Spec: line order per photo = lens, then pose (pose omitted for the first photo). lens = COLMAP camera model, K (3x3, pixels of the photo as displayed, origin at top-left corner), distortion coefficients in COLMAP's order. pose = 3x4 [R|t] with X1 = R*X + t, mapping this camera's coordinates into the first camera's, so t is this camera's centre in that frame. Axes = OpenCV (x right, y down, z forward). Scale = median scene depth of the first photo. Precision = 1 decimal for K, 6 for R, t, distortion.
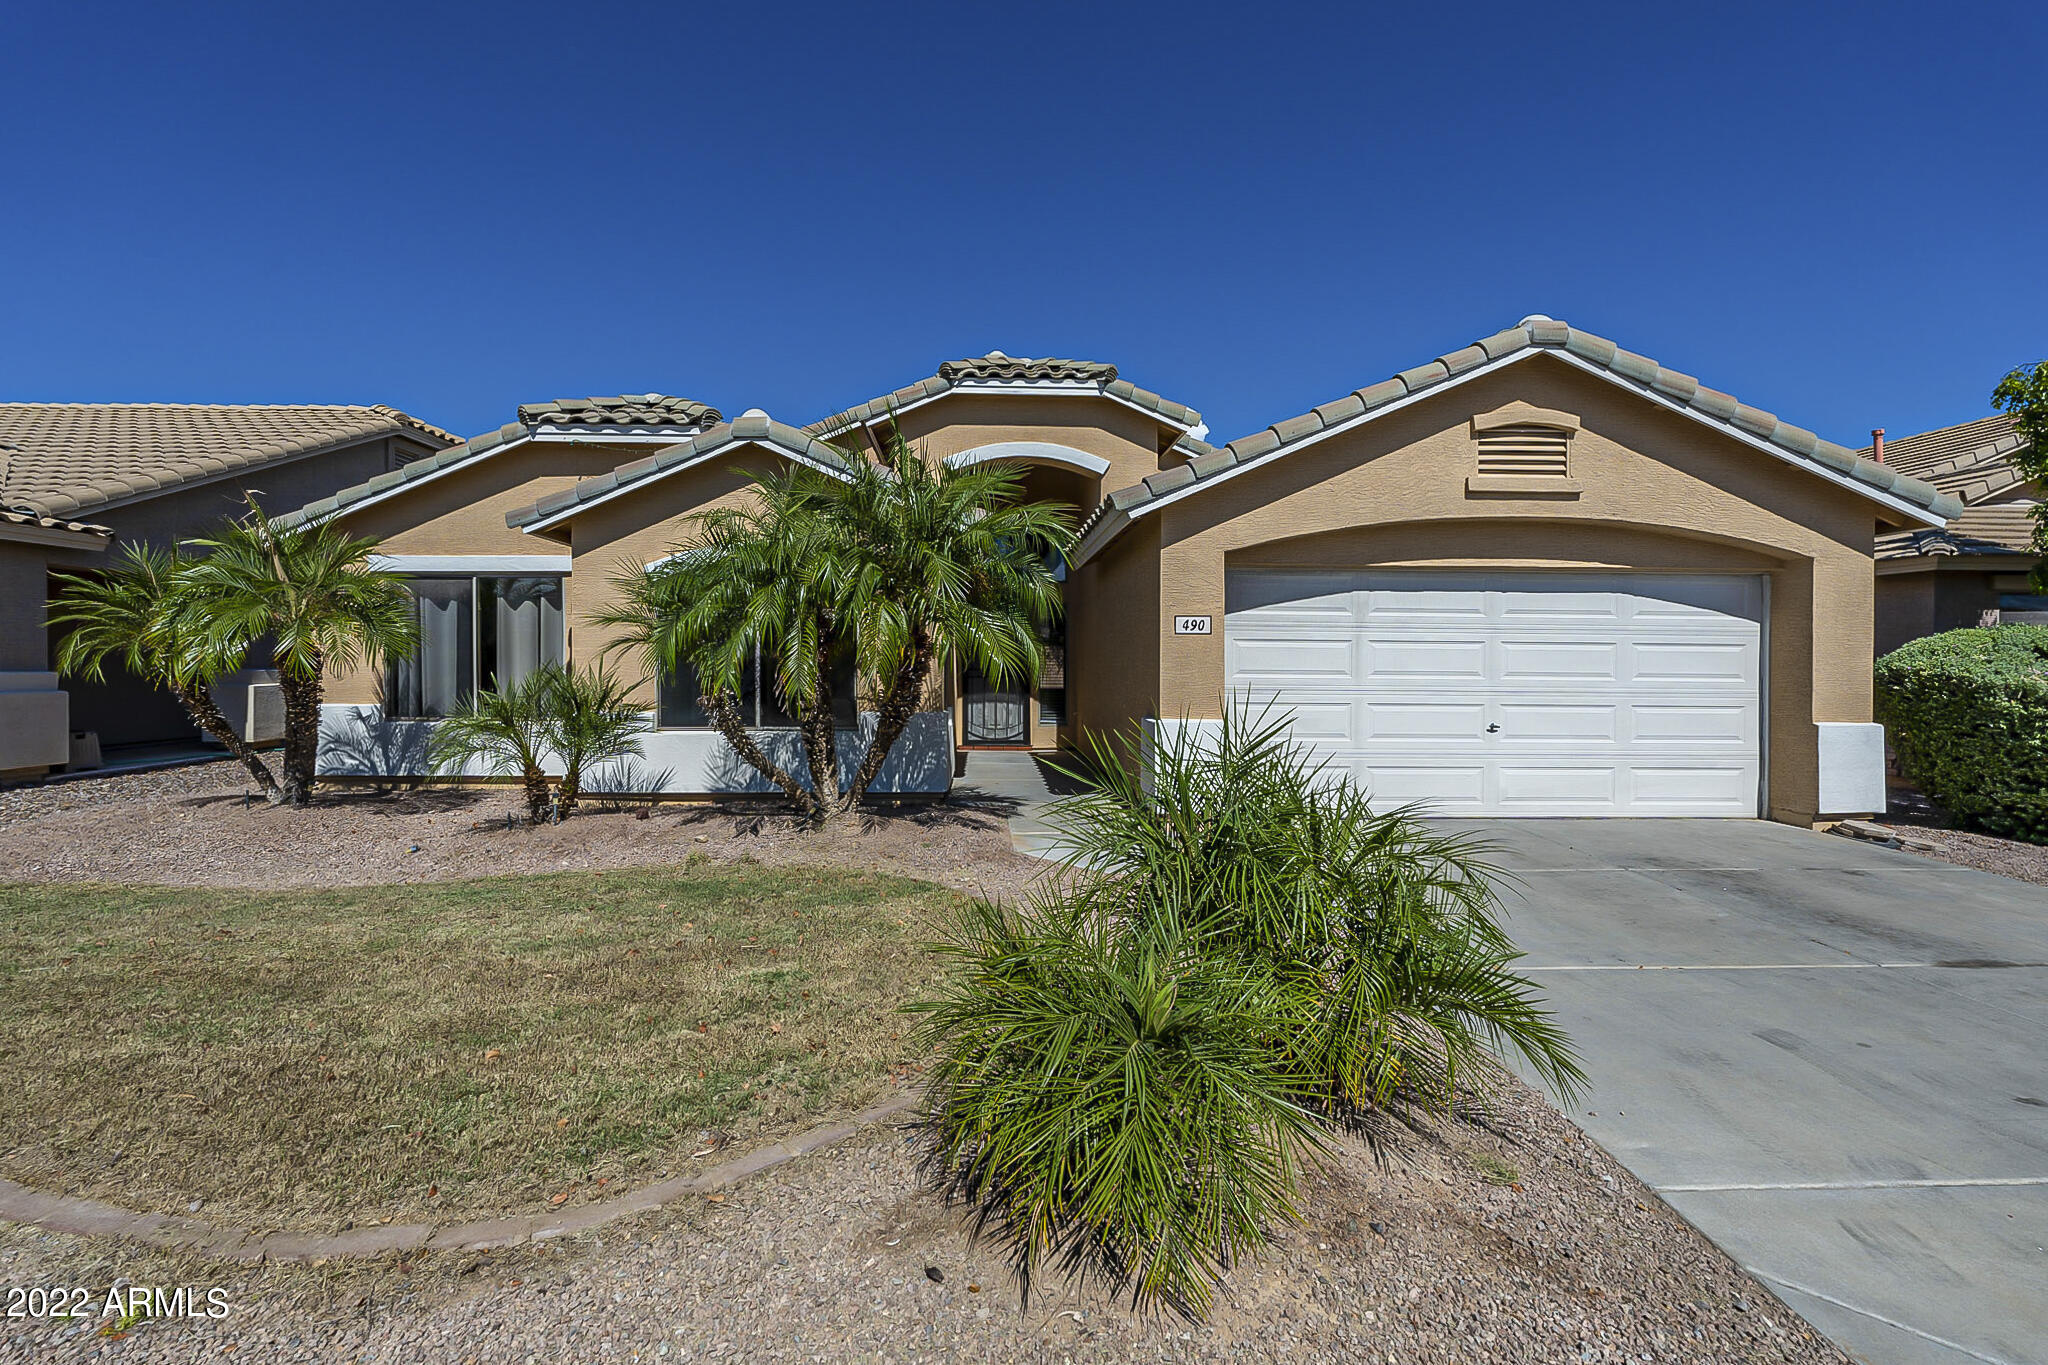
lens RADIAL K [[897.3, 0, 1012.9], [0, 897.3, 680.6], [0, 0, 1]] dist [-0.005383, 0.000547]
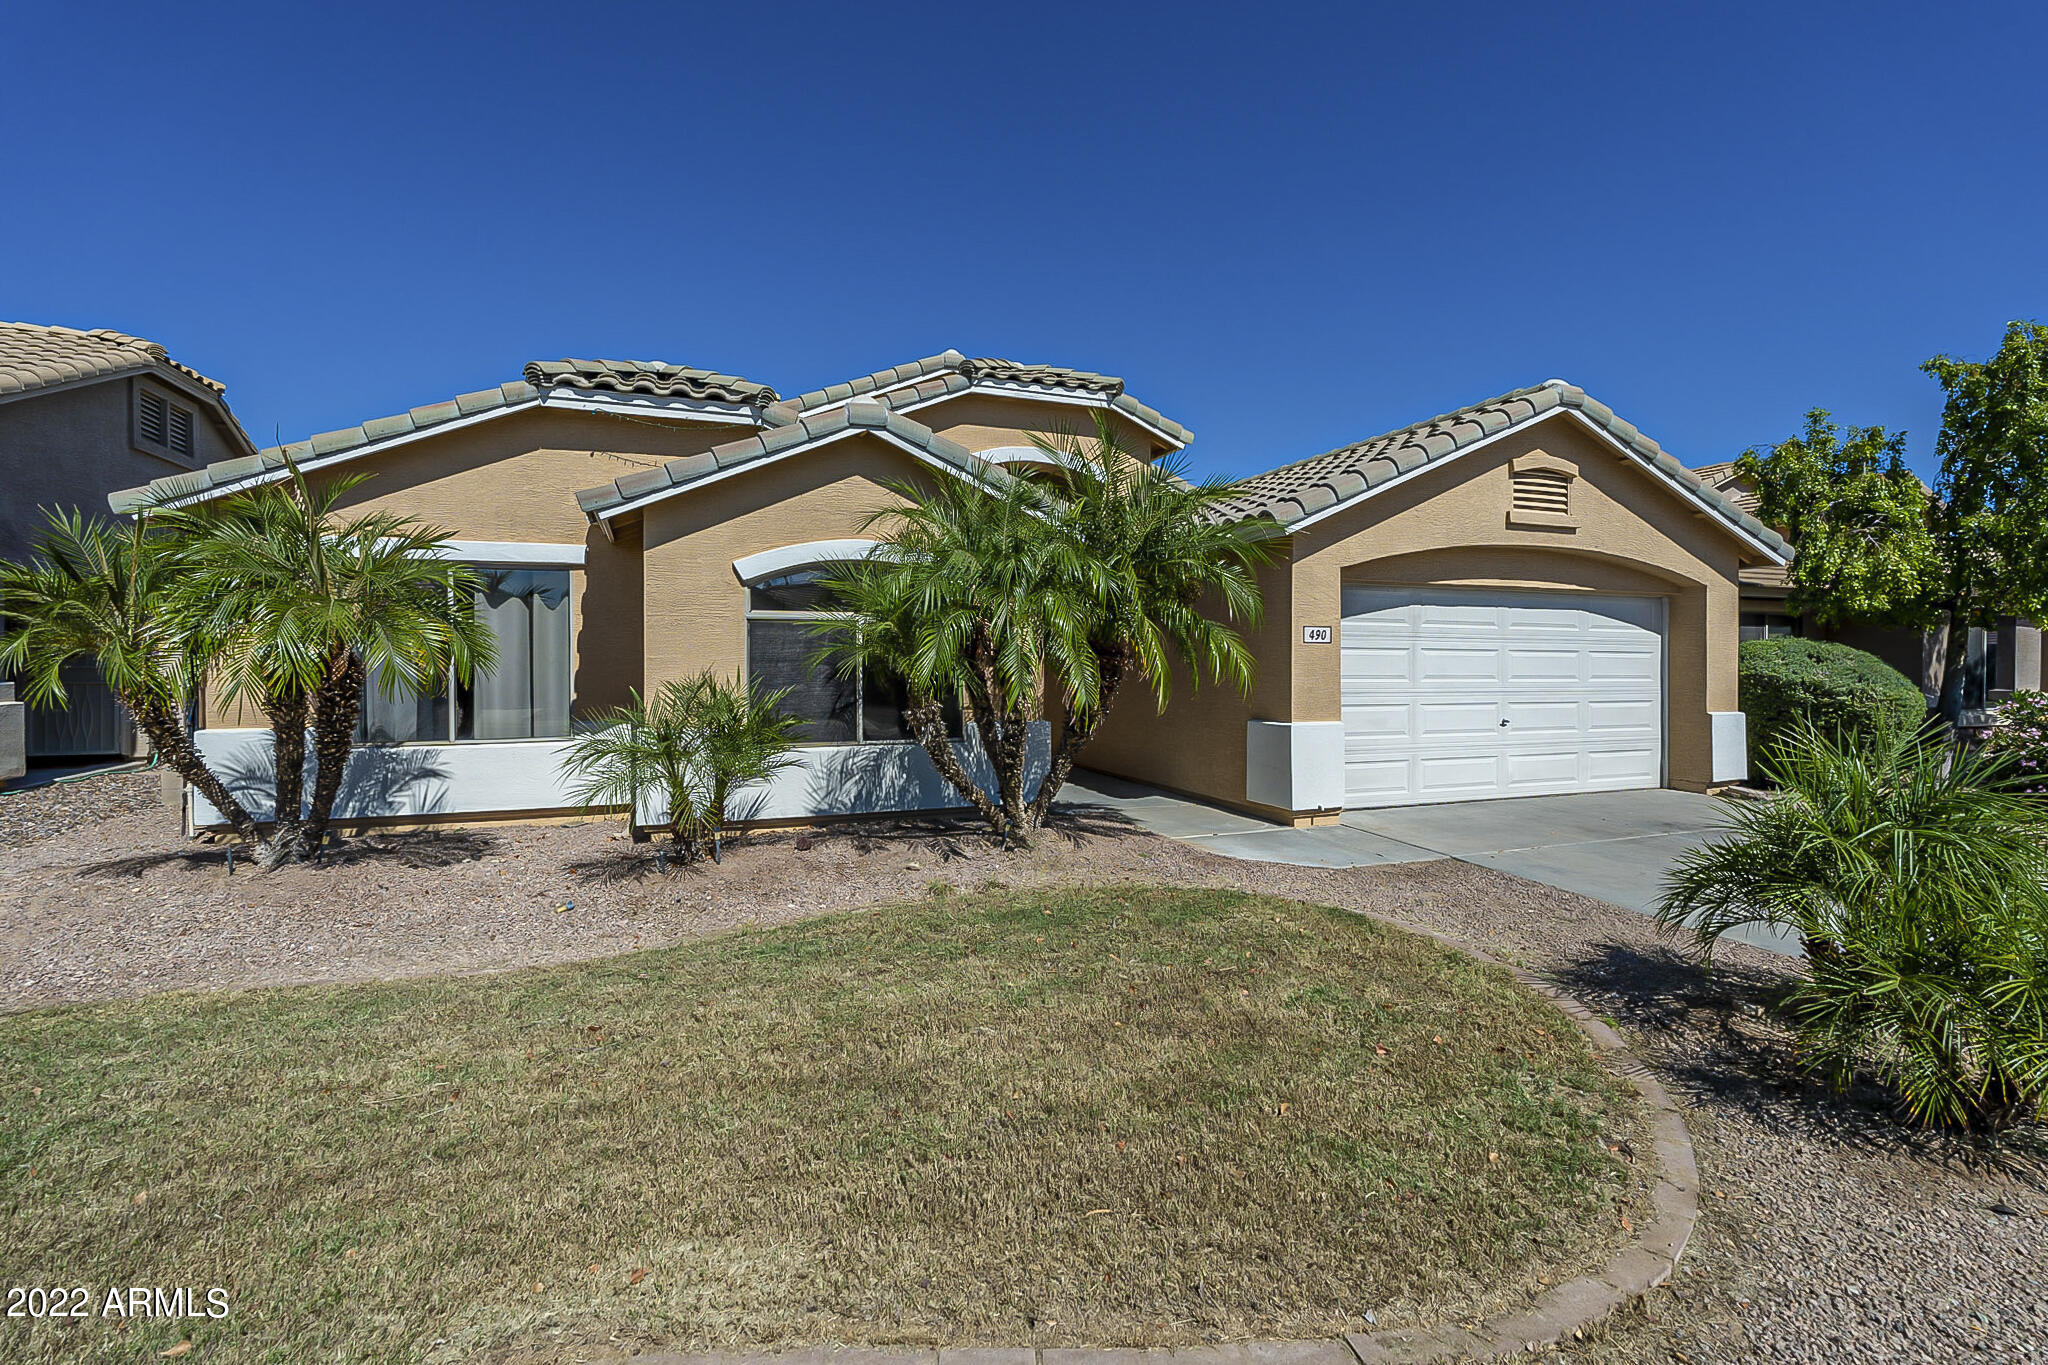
lens RADIAL K [[897.3, 0, 1016.8], [0, 897.3, 676.0], [0, 0, 1]] dist [-0.005383, 0.000547]
pose [[0.946961, -0.008486, 0.321236, -0.450281], [0.010167, 0.999942, -0.003557, -0.010747], [-0.321187, 0.006634, 0.946992, 0.084406]]
